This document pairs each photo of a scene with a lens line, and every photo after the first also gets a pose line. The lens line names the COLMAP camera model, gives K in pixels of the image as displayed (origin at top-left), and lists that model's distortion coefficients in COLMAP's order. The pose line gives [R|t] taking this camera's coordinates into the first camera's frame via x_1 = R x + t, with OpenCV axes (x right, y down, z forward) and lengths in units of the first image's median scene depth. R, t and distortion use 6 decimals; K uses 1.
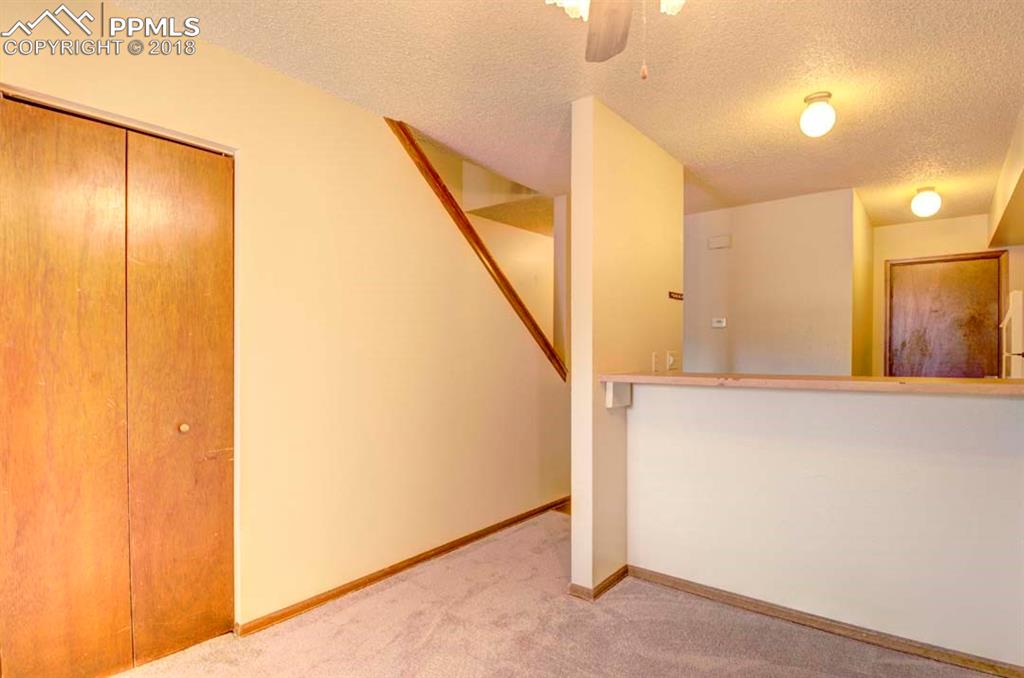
lens RADIAL K [[542.2, 0, 529.8], [0, 542.2, 357.5], [0, 0, 1]] dist [0.039873, -0.050935]
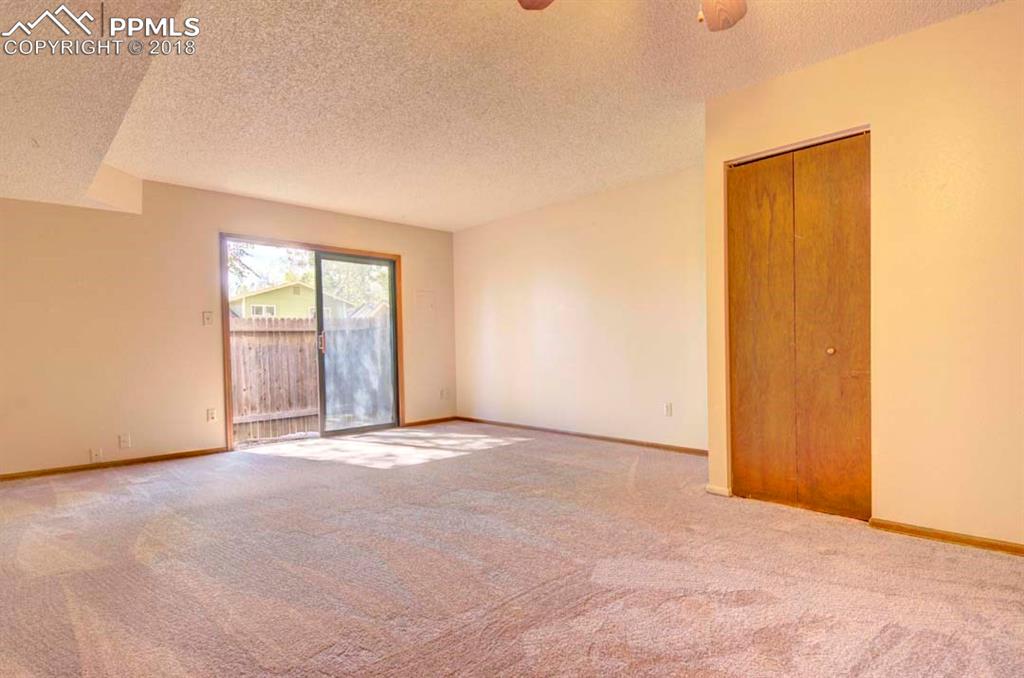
lens RADIAL K [[525.0, 0, 529.3], [0, 525.0, 357.0], [0, 0, 1]] dist [0.034362, -0.044879]
pose [[-0.147932, 0.022014, -0.988753, 0.624472], [0.005526, 0.999755, 0.021432, 0.088448], [0.988982, -0.002293, -0.148017, 0.359308]]
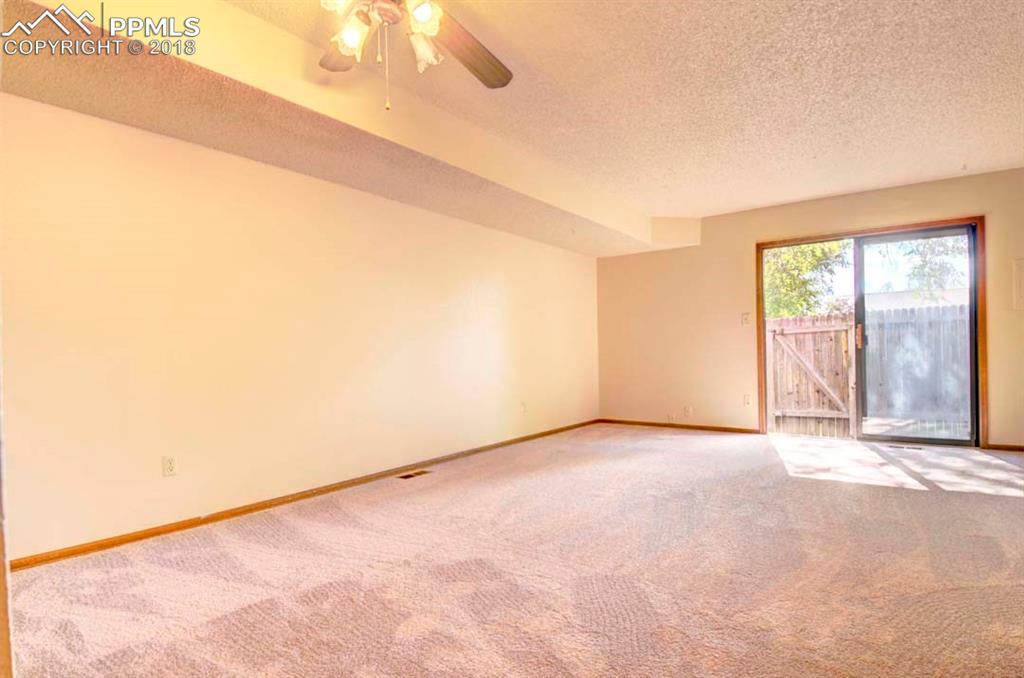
lens RADIAL K [[525.0, 0, 529.3], [0, 525.0, 357.0], [0, 0, 1]] dist [0.034362, -0.044879]
pose [[-0.999114, 0.021018, -0.036473, -0.063902], [0.020319, 0.999605, 0.019420, 0.083407], [0.036866, 0.018661, -0.999146, 1.139748]]
